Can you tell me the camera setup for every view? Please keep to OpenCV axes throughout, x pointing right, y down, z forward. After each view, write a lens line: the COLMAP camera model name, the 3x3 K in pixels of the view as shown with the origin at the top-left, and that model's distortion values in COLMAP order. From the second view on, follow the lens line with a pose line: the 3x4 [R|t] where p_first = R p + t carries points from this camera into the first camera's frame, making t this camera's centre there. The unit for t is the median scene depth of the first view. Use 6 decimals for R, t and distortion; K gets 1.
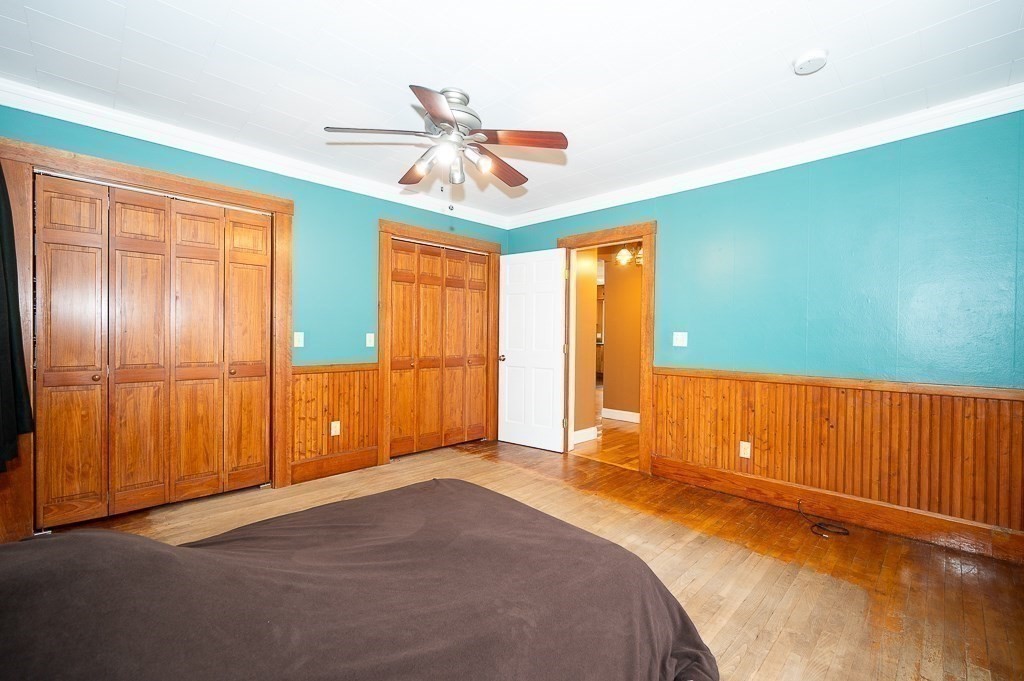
lens RADIAL K [[444.9, 0, 509.0], [0, 444.9, 339.0], [0, 0, 1]] dist [-0.002406, 0.000603]
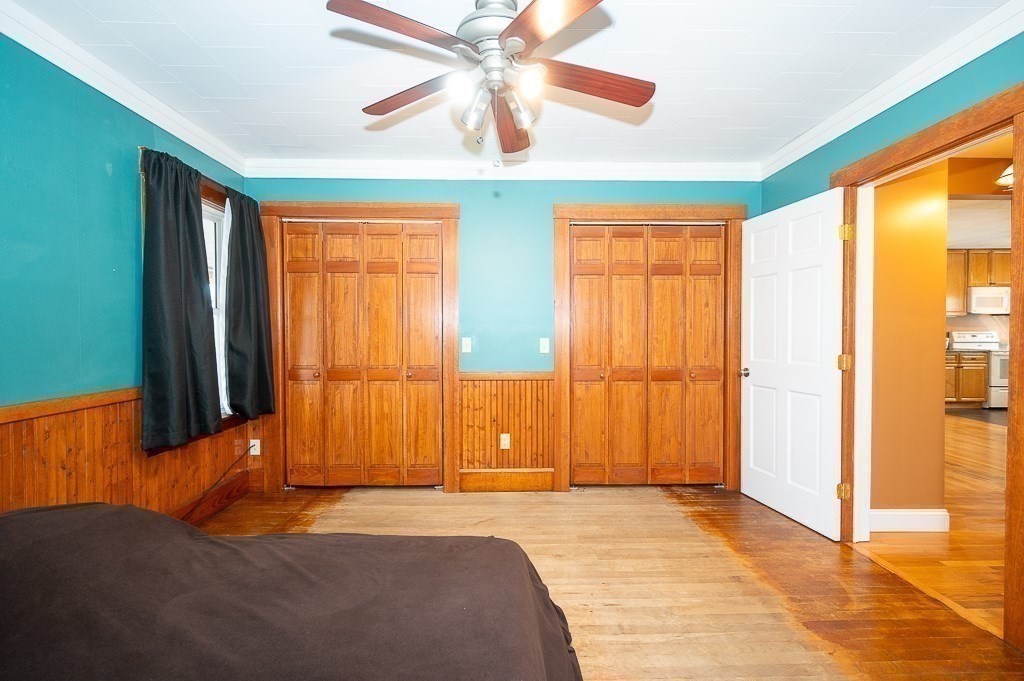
lens RADIAL K [[444.9, 0, 509.7], [0, 444.9, 340.1], [0, 0, 1]] dist [-0.002406, 0.000603]
pose [[0.720121, -0.001091, -0.693848, 0.242281], [0.001163, 0.999999, -0.000365, -0.007749], [0.693848, -0.000544, 0.720122, 0.324574]]
